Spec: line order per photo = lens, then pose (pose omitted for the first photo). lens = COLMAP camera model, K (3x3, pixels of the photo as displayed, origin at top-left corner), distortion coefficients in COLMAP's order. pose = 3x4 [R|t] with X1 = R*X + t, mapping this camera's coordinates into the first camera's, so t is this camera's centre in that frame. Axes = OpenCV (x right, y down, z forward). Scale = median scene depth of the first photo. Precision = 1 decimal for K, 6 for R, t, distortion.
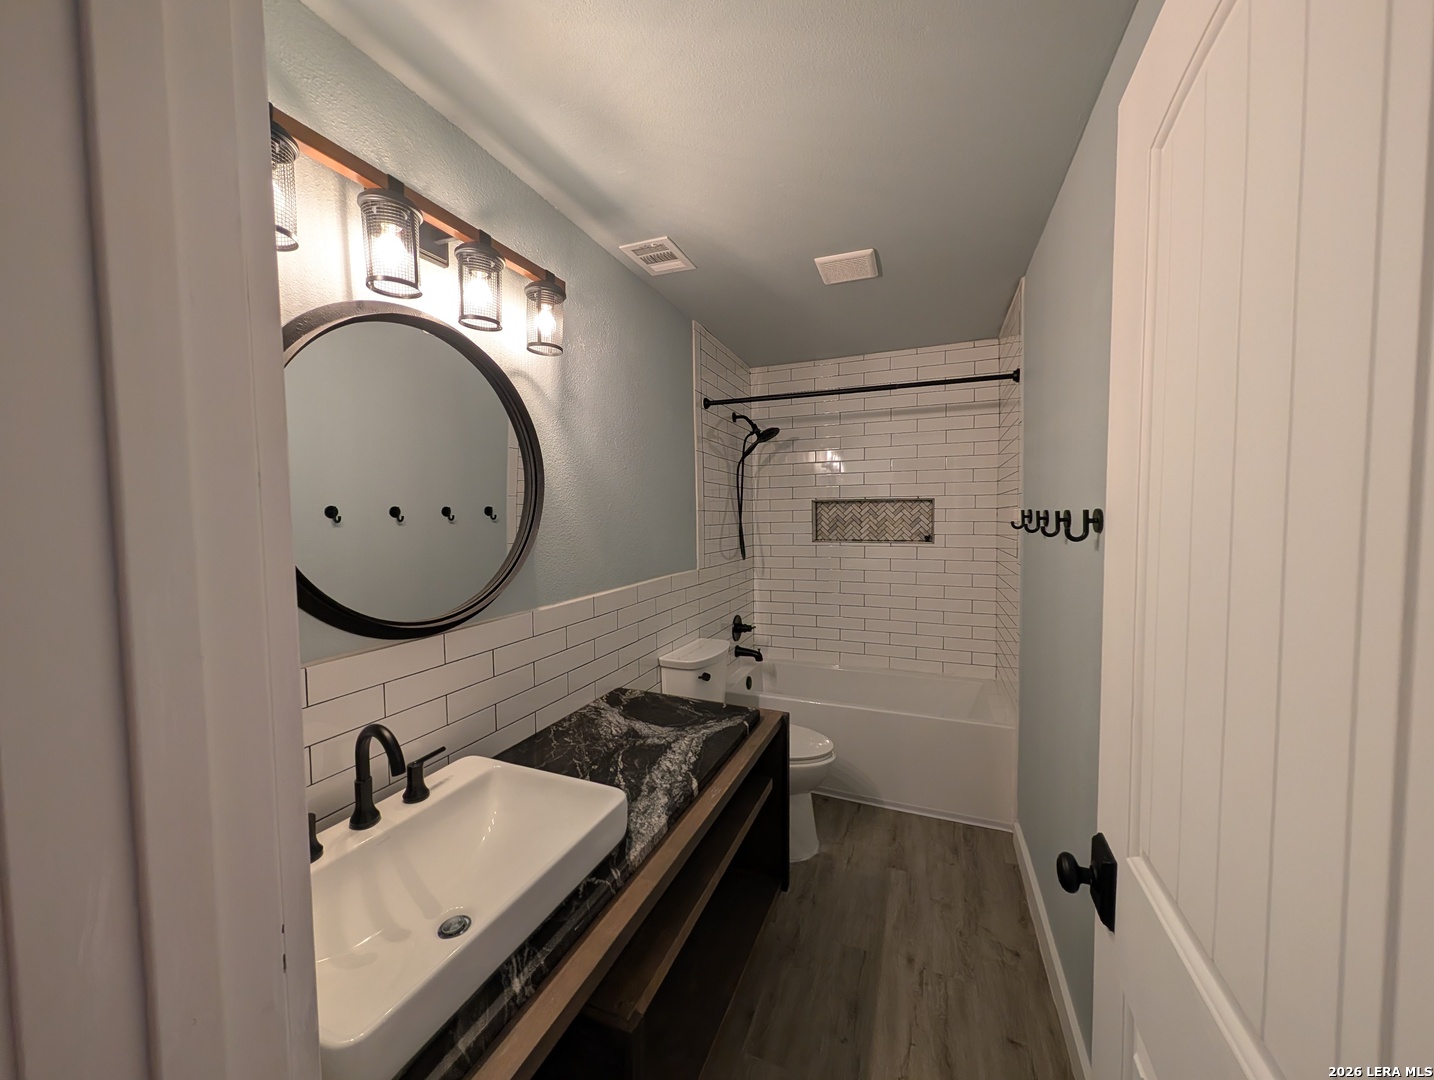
lens RADIAL K [[521.0, 0, 720.1], [0, 521.0, 539.2], [0, 0, 1]] dist [-0.000202, 0.000082]
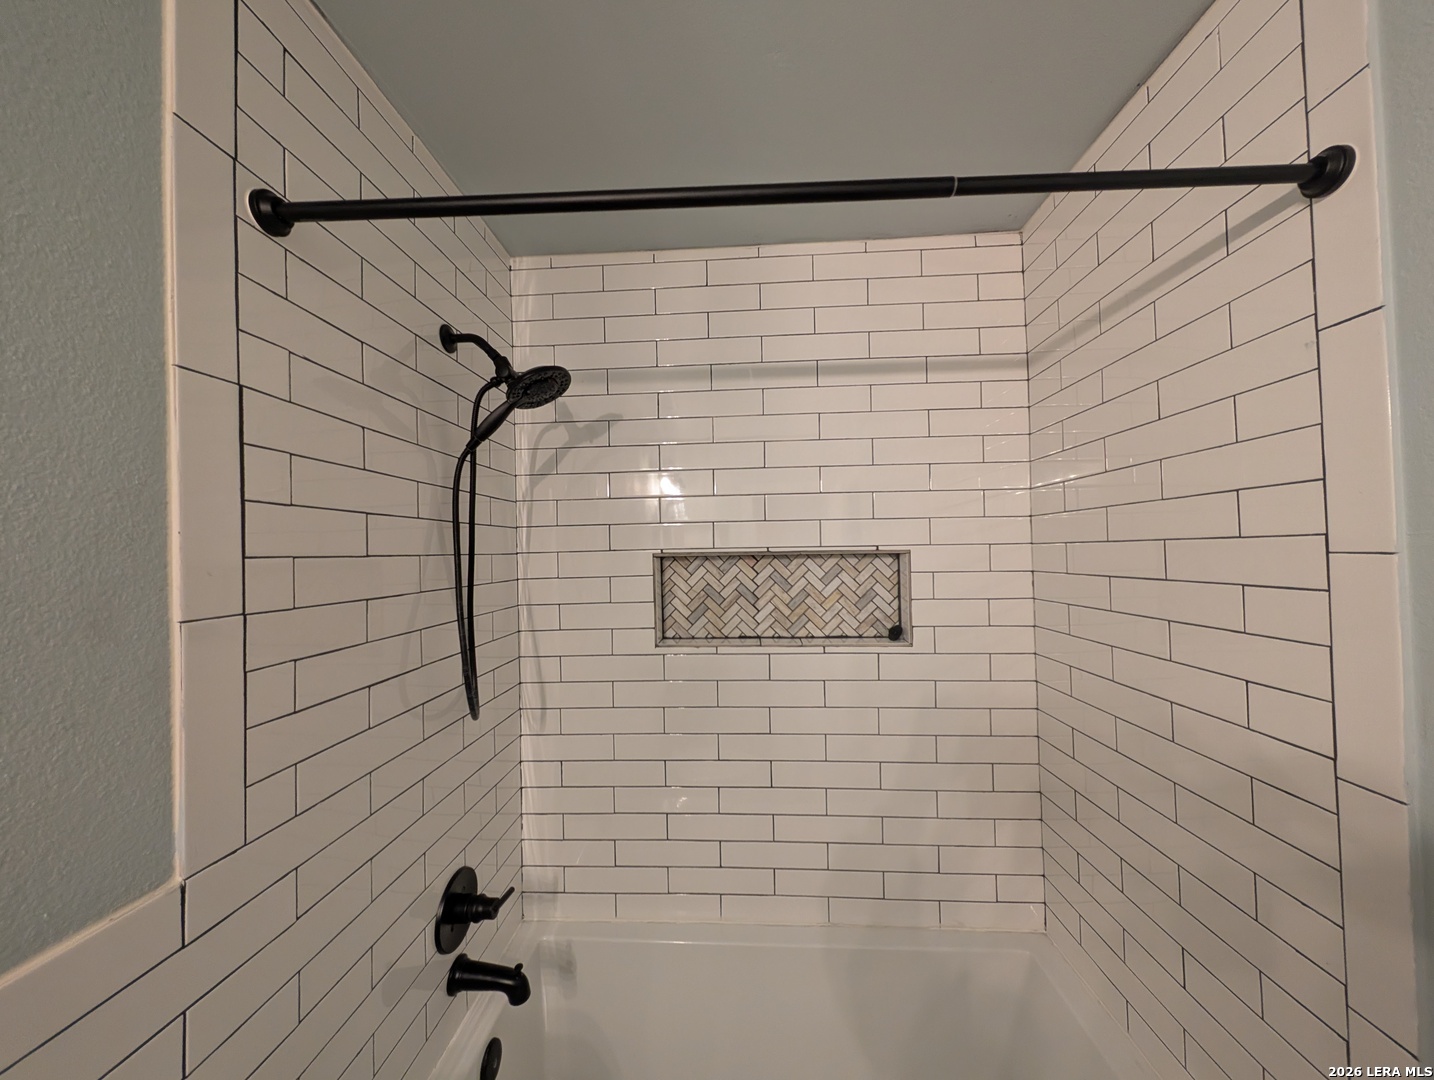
lens RADIAL K [[521.0, 0, 720.1], [0, 521.0, 539.2], [0, 0, 1]] dist [-0.000202, 0.000082]
pose [[0.948750, -0.001258, 0.316025, 0.093638], [0.024792, 0.997207, -0.070458, -0.057409], [-0.315054, 0.074682, 0.946131, 0.584200]]
